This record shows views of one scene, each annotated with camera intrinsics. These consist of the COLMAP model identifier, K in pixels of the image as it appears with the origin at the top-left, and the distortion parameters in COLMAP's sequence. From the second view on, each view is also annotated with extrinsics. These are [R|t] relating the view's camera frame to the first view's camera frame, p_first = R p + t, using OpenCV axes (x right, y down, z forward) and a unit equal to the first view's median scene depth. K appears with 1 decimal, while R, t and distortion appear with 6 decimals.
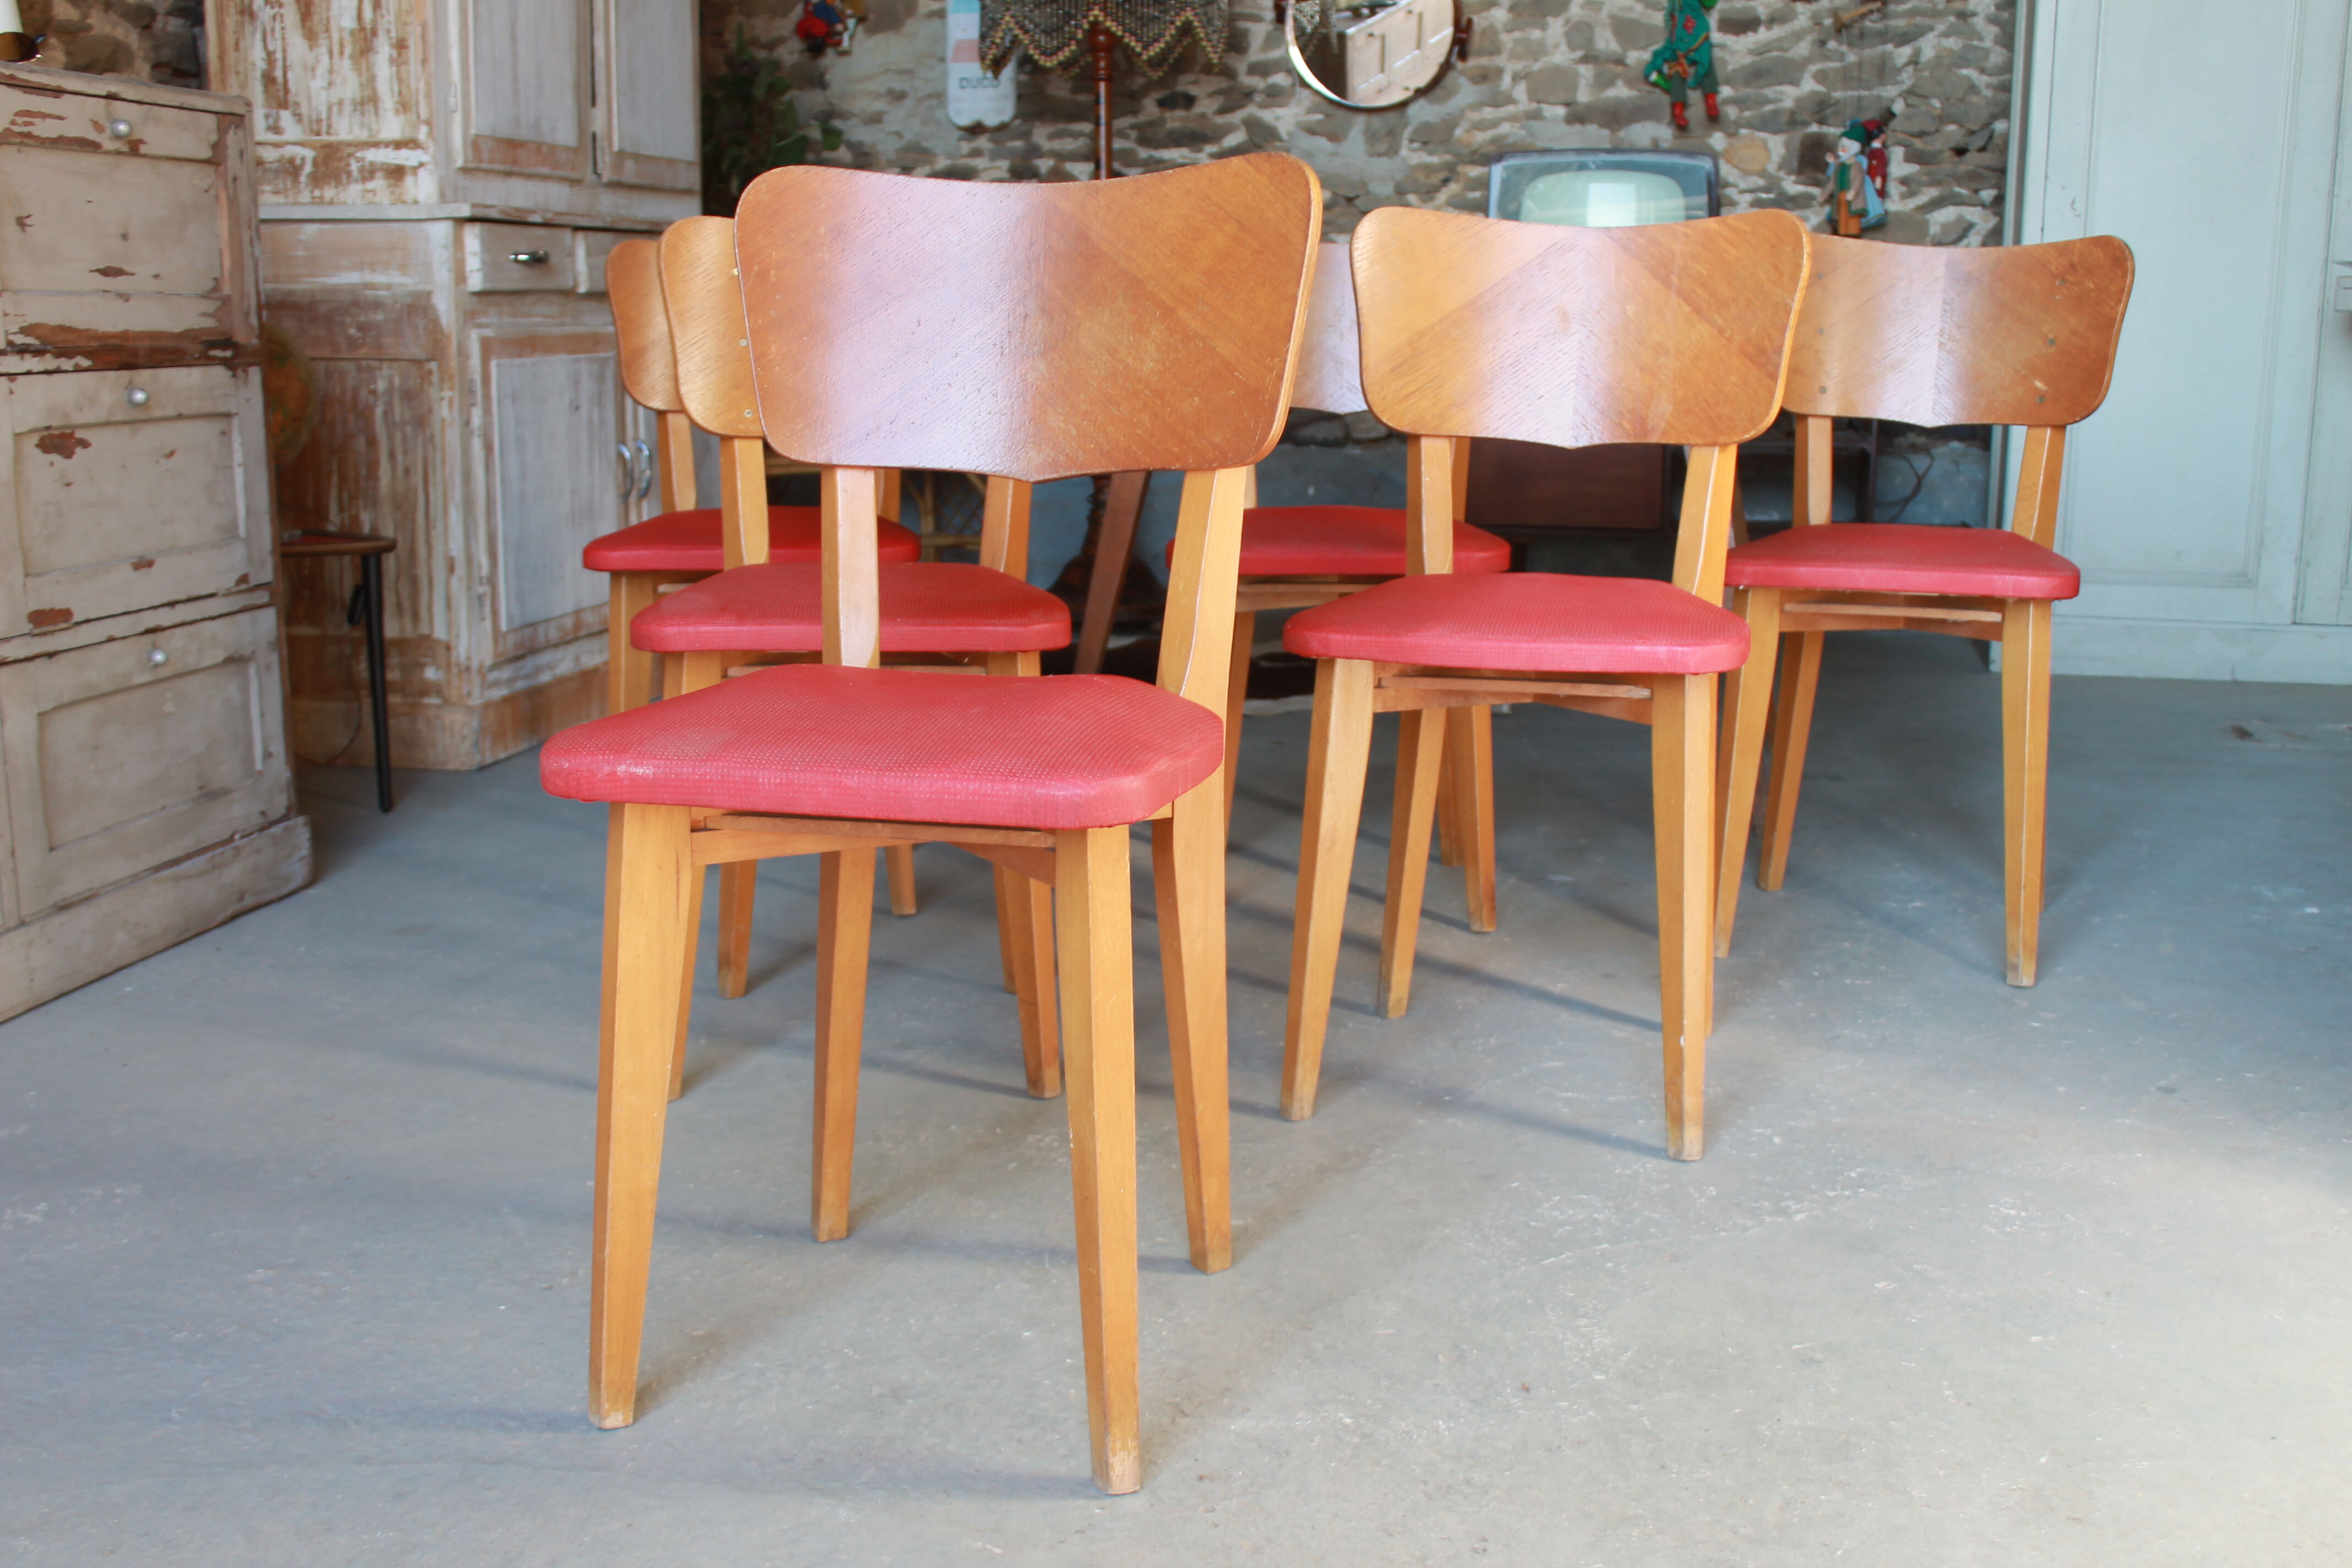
lens RADIAL K [[2397.3, 0, 1176.0], [0, 2397.3, 784.0], [0, 0, 1]] dist [-0.133286, 0.160492]
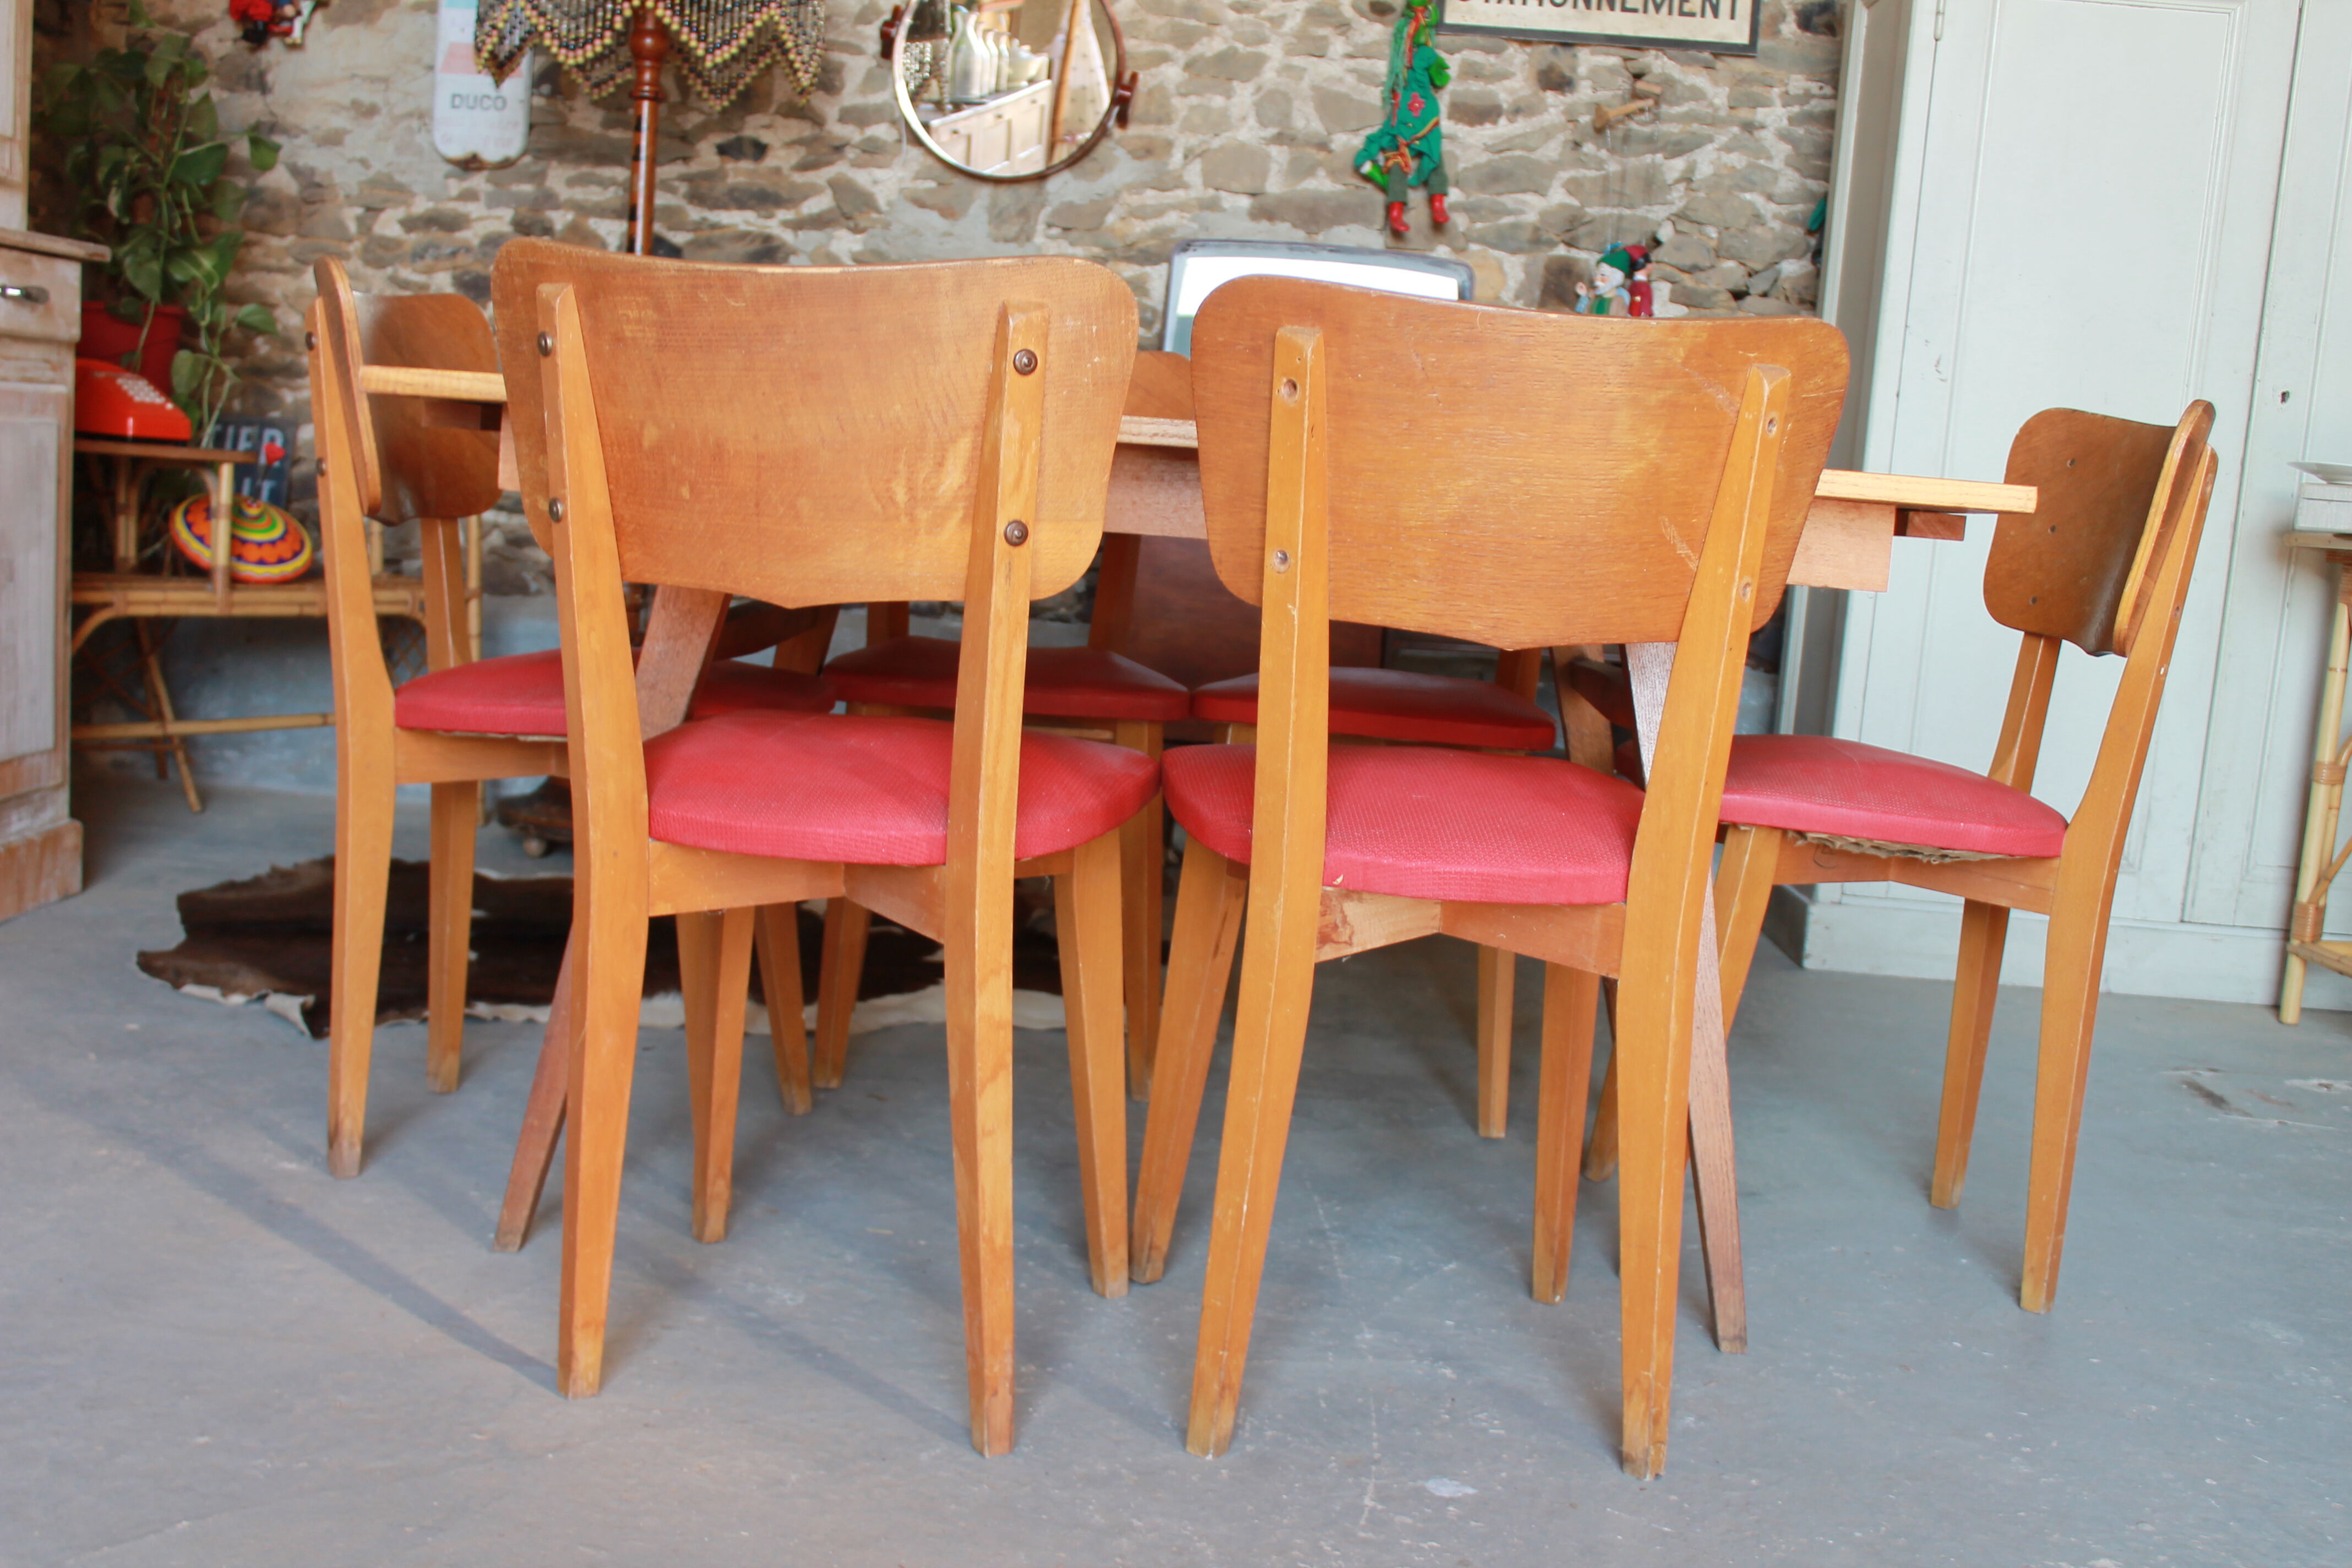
lens RADIAL K [[2397.3, 0, 1176.0], [0, 2397.3, 784.0], [0, 0, 1]] dist [-0.133286, 0.160492]
pose [[0.978272, 0.046789, 0.201975, -0.007946], [-0.034941, 0.997475, -0.061836, -0.045322], [-0.204359, 0.053436, 0.977437, 0.253717]]
